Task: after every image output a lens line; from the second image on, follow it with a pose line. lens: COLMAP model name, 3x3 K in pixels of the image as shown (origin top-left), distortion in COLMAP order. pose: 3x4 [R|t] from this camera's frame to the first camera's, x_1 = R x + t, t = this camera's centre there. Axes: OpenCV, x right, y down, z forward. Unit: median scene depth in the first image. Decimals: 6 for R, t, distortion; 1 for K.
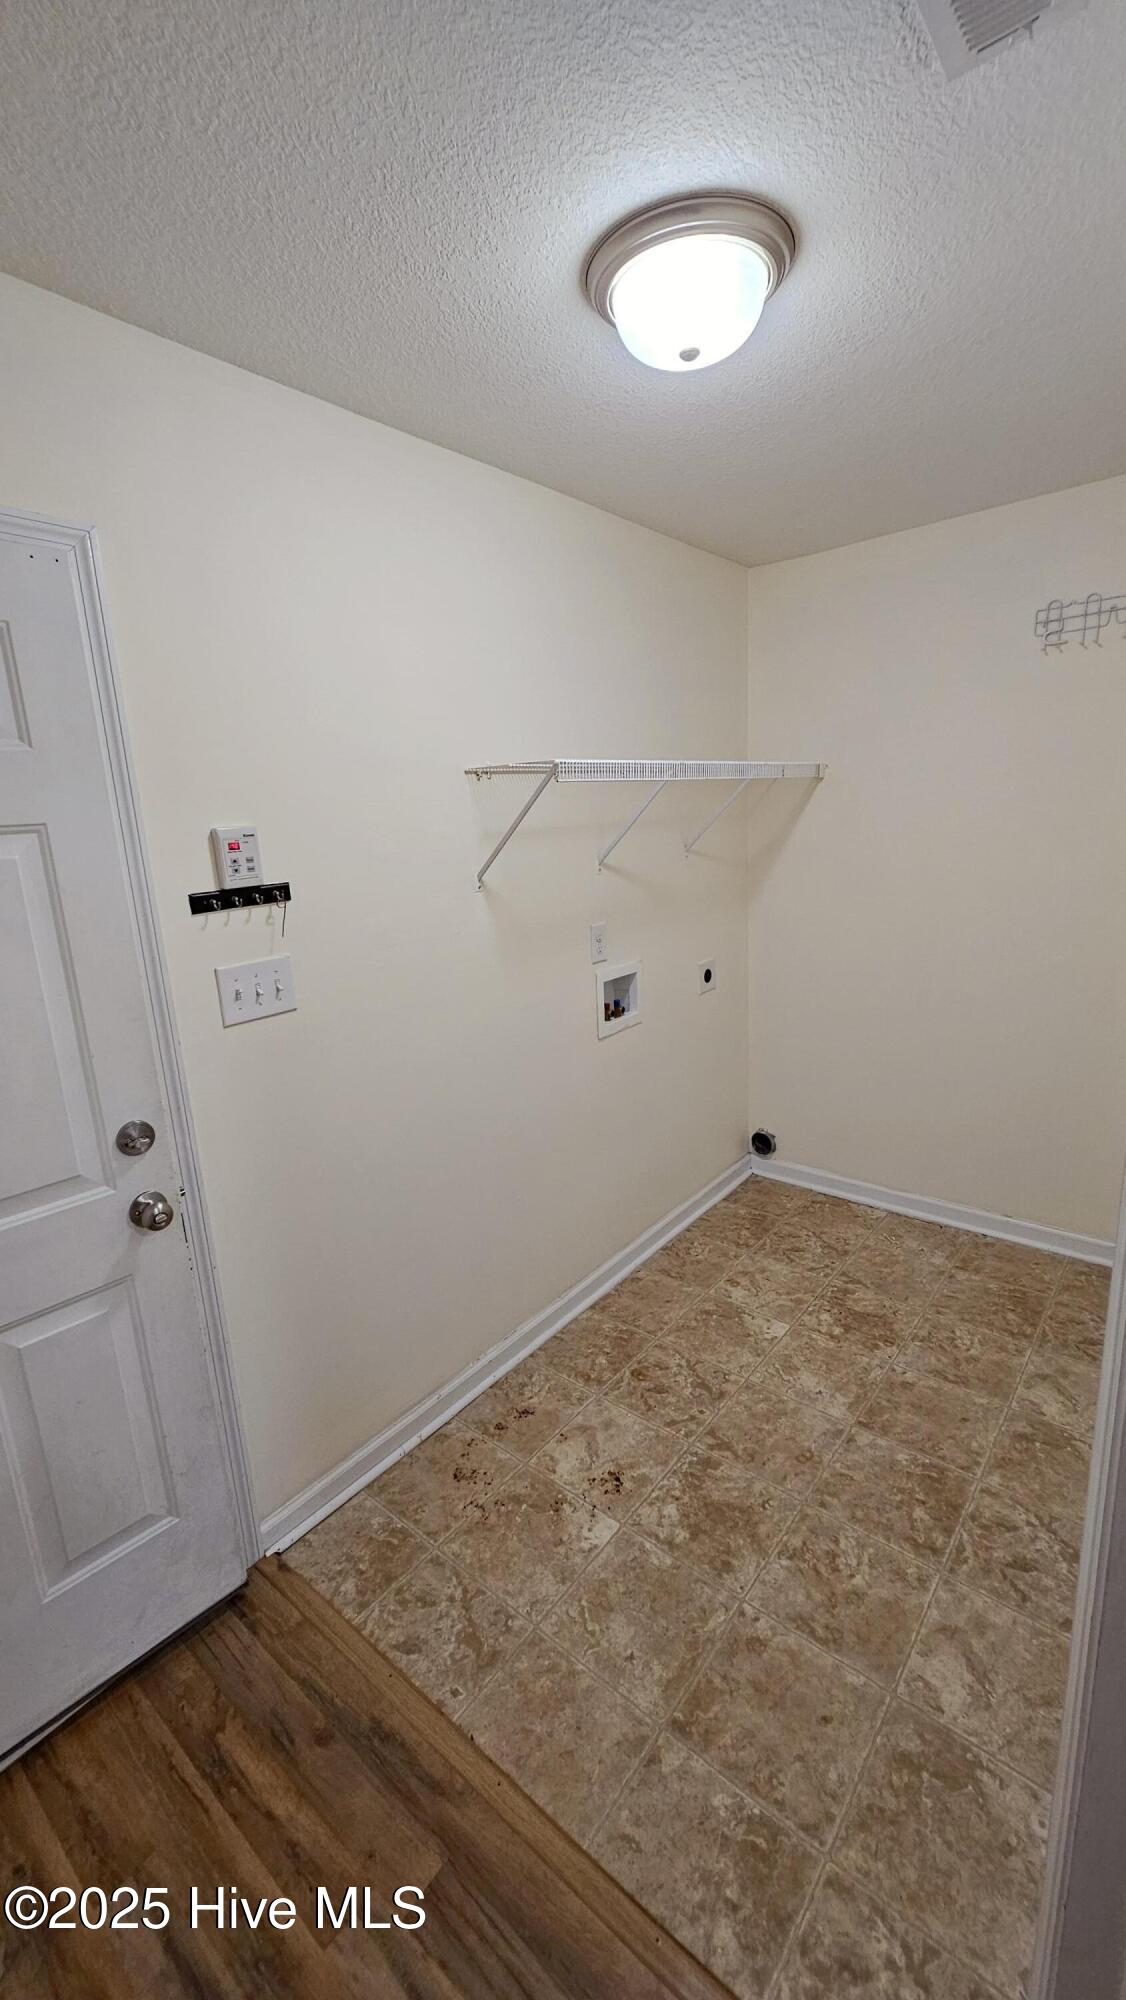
lens RADIAL K [[820.2, 0, 557.0], [0, 820.2, 998.8], [0, 0, 1]] dist [0.002660, -0.001488]
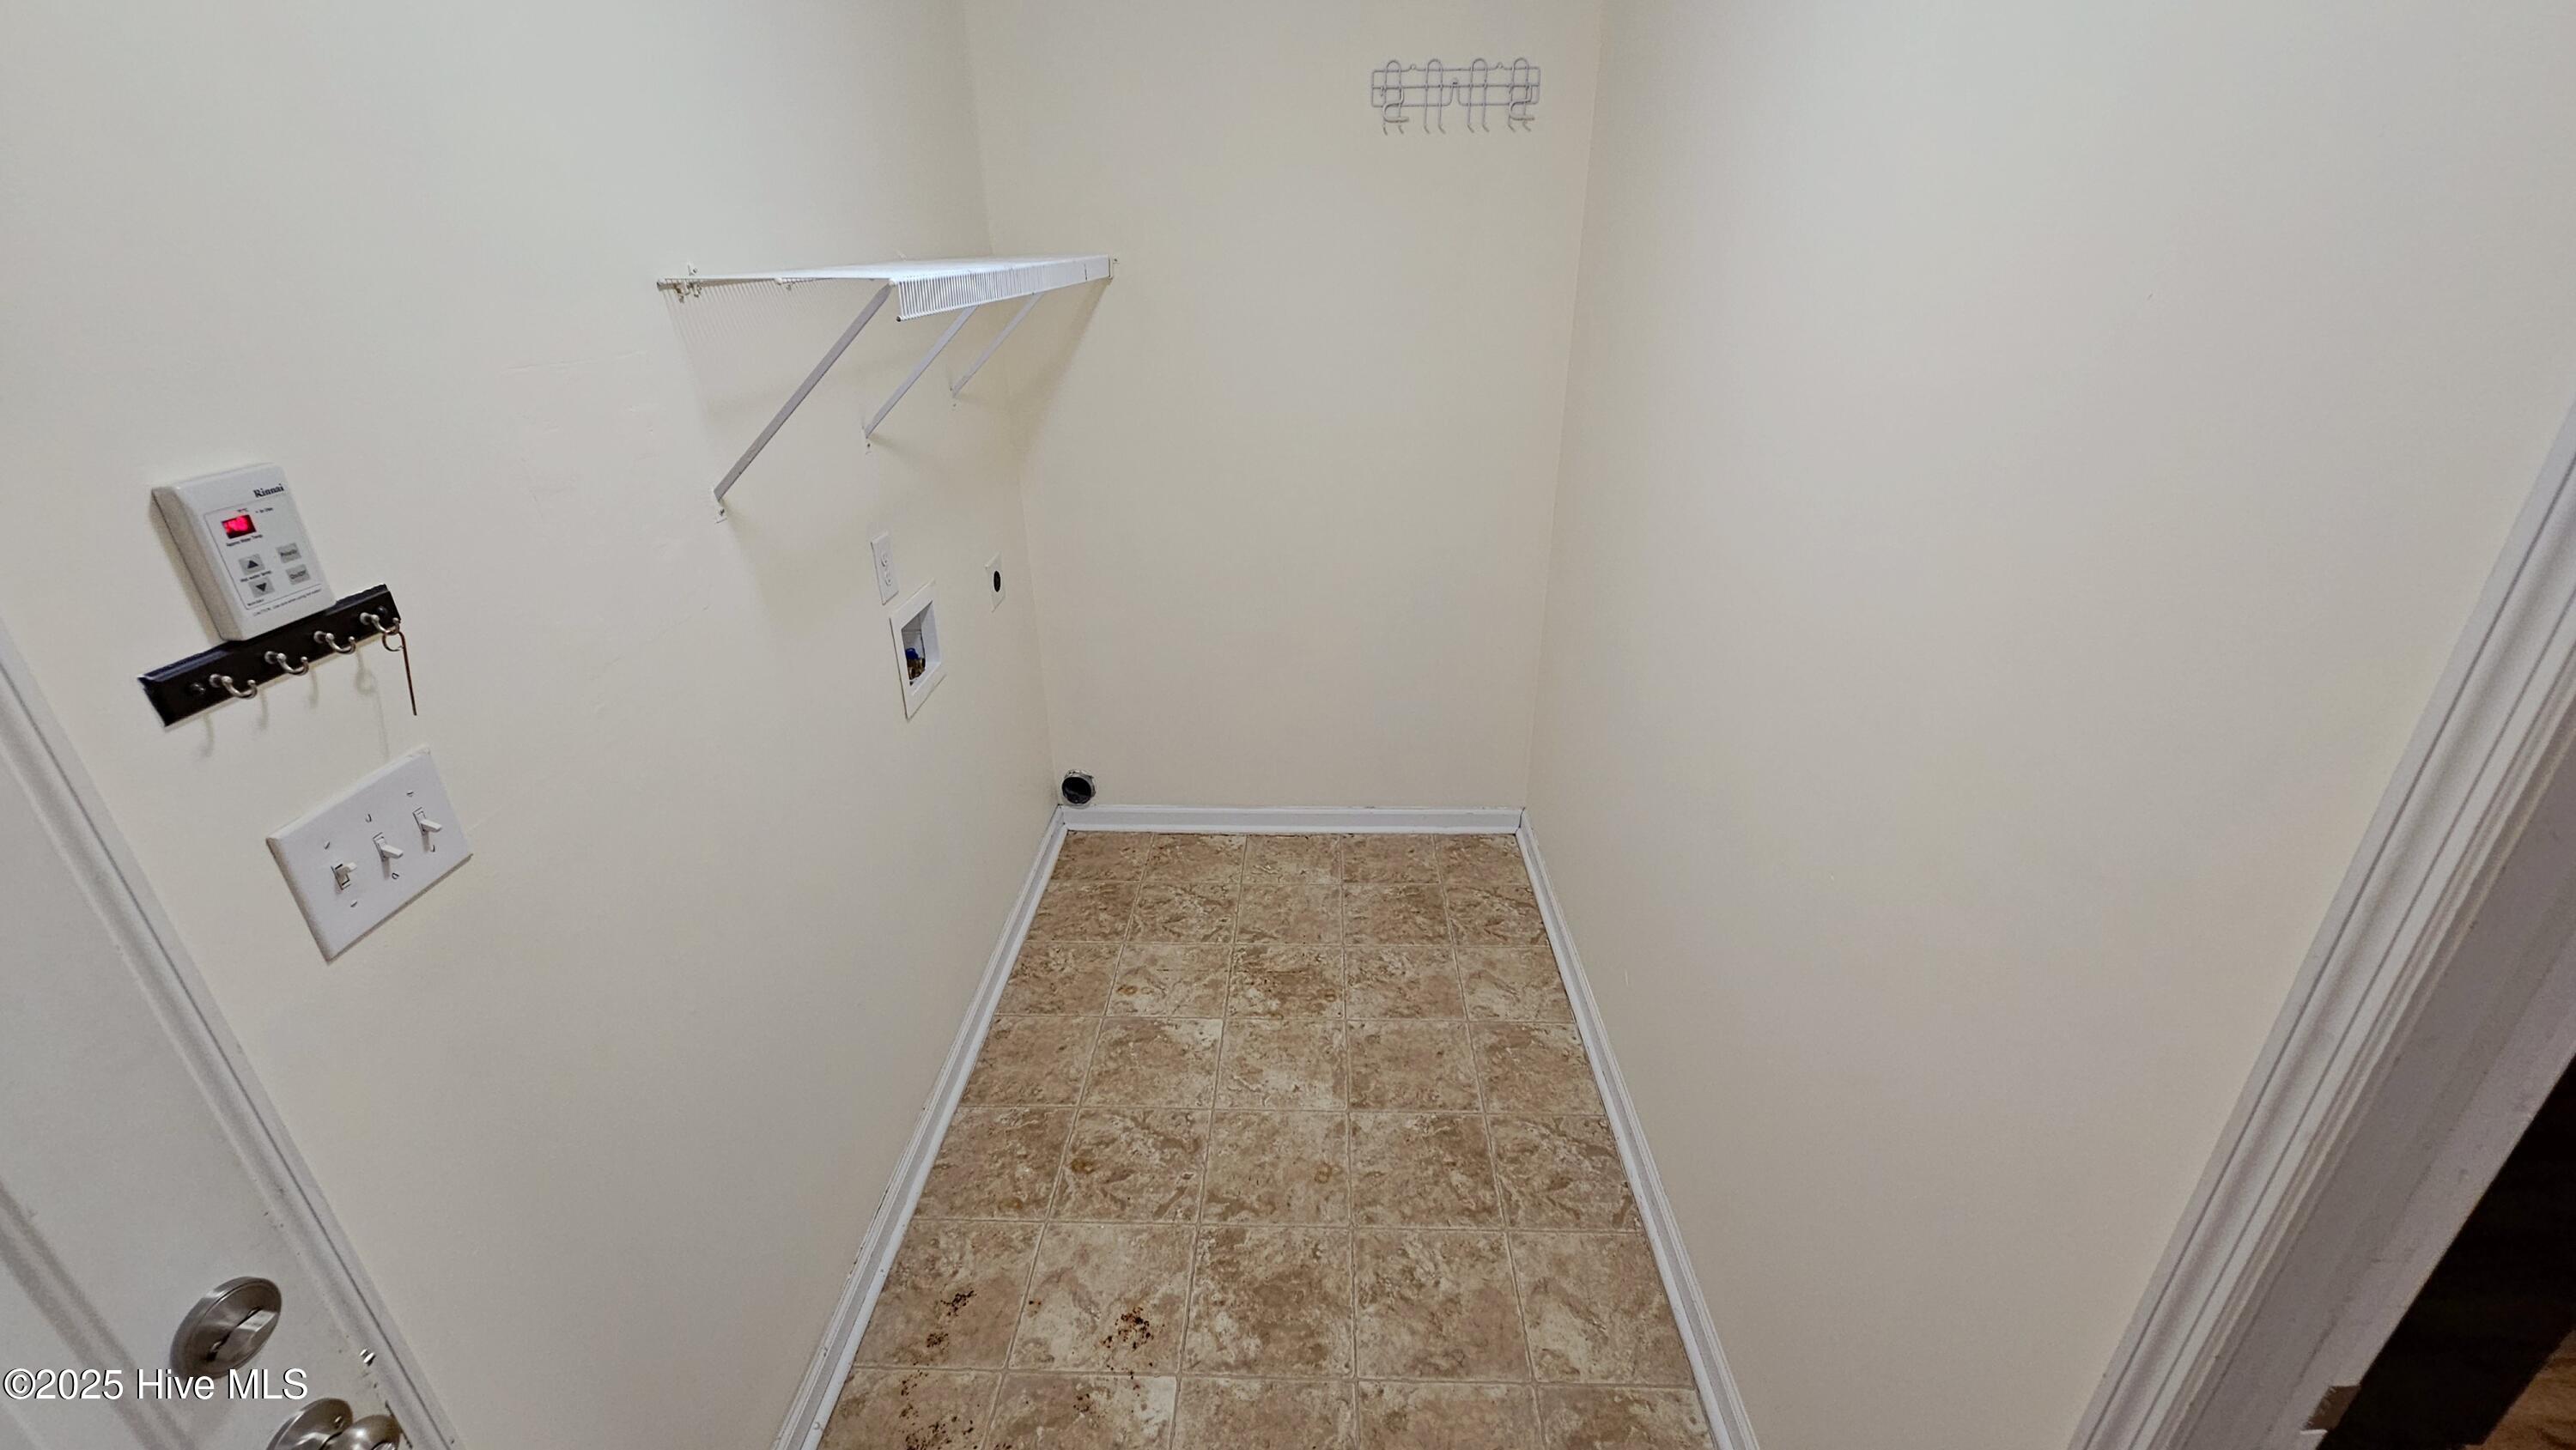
lens RADIAL K [[1056.3, 0, 1286.8], [0, 1056.3, 731.4], [0, 0, 1]] dist [0.002660, -0.001488]
pose [[0.783863, -0.219149, 0.580976, -0.239285], [0.104428, 0.968848, 0.224561, -0.115123], [-0.612090, -0.115355, 0.782329, 0.224614]]
